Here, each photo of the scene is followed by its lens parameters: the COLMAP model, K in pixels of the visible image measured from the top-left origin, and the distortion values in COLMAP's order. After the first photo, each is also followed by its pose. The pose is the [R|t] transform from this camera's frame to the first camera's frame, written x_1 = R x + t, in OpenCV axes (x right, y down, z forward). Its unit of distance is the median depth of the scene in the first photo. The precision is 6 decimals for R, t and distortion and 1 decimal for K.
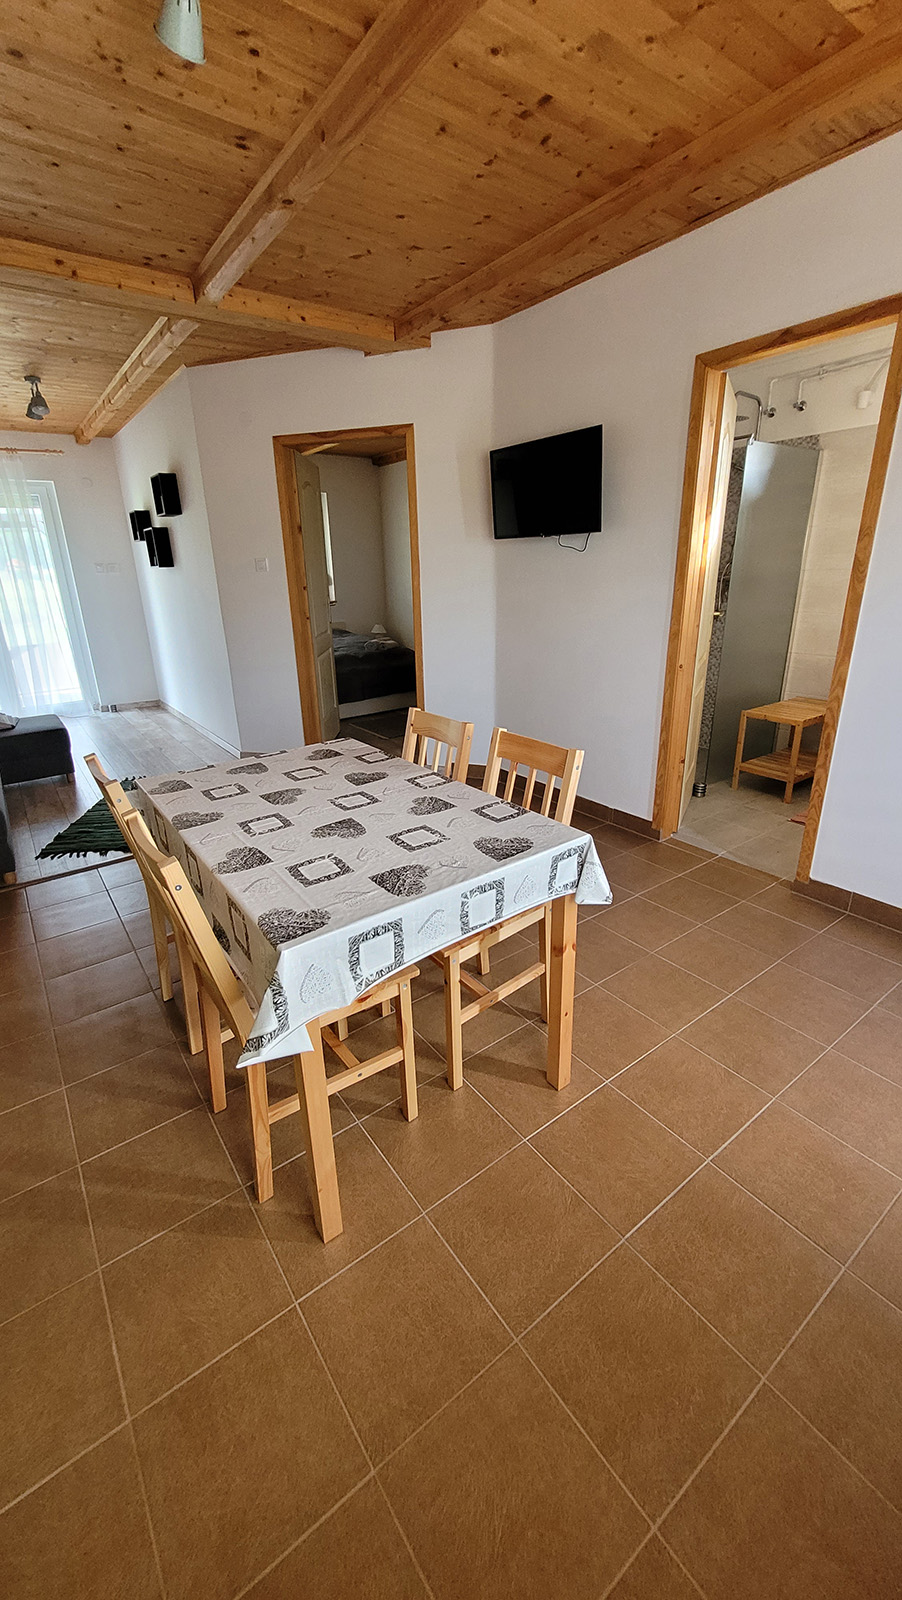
lens RADIAL K [[626.8, 0, 437.2], [0, 626.8, 794.9], [0, 0, 1]] dist [-0.001699, -0.000232]
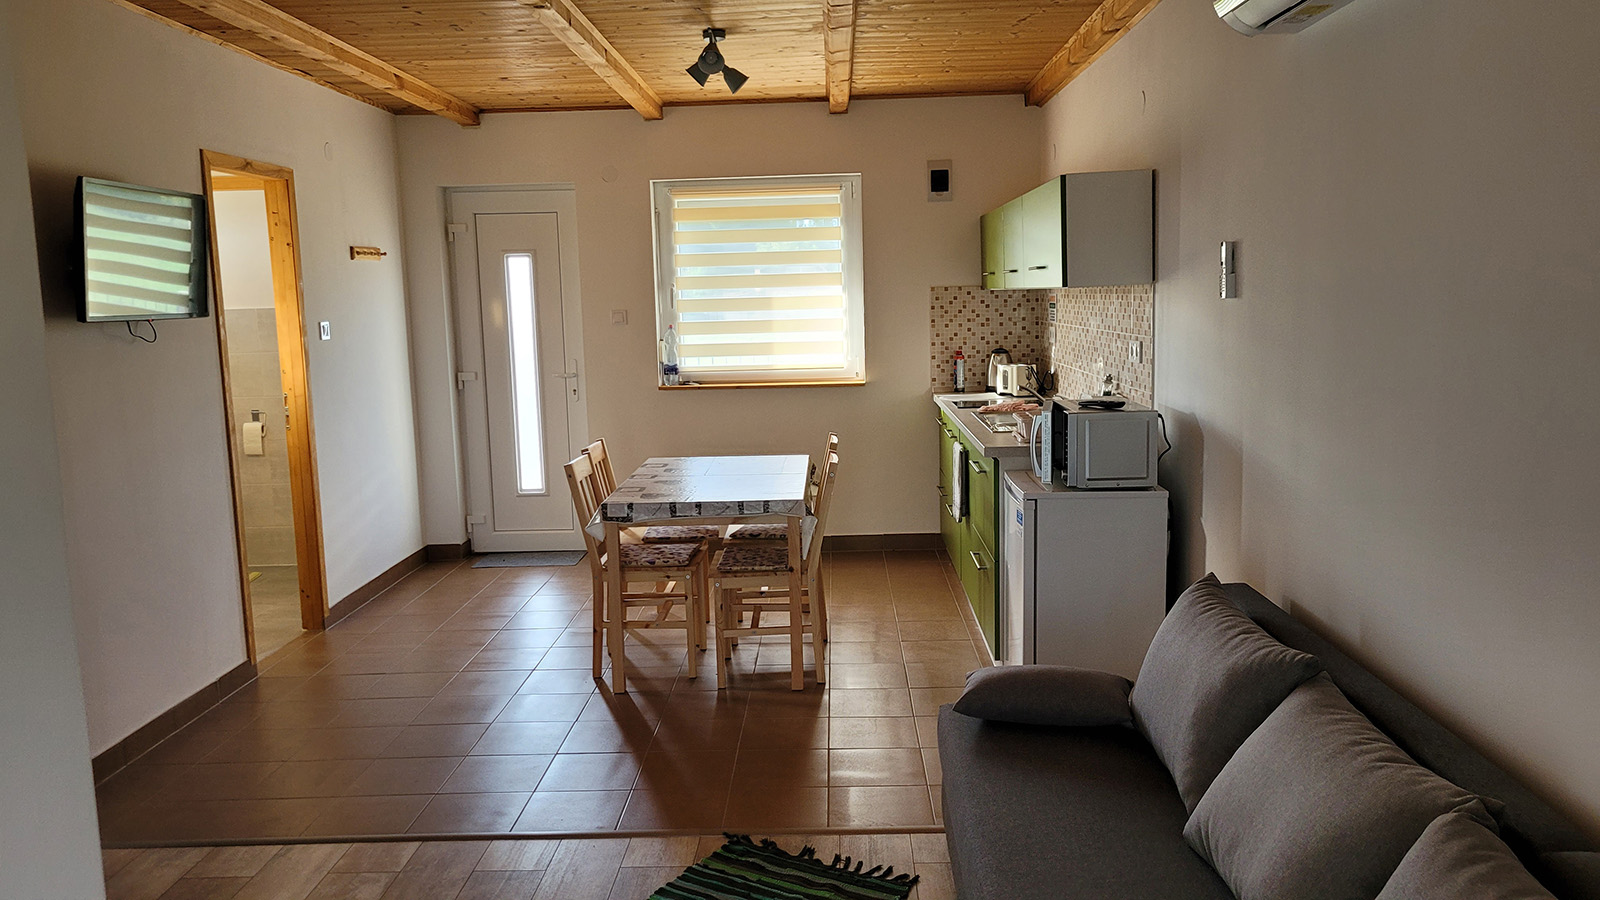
lens RADIAL K [[1205.6, 0, 793.2], [0, 1205.6, 448.0], [0, 0, 1]] dist [0.047268, -0.042626]
pose [[-0.792302, -0.025174, 0.609610, -2.002827], [0.259796, 0.890125, 0.374411, -1.044096], [-0.552055, 0.455020, -0.698707, 2.762031]]
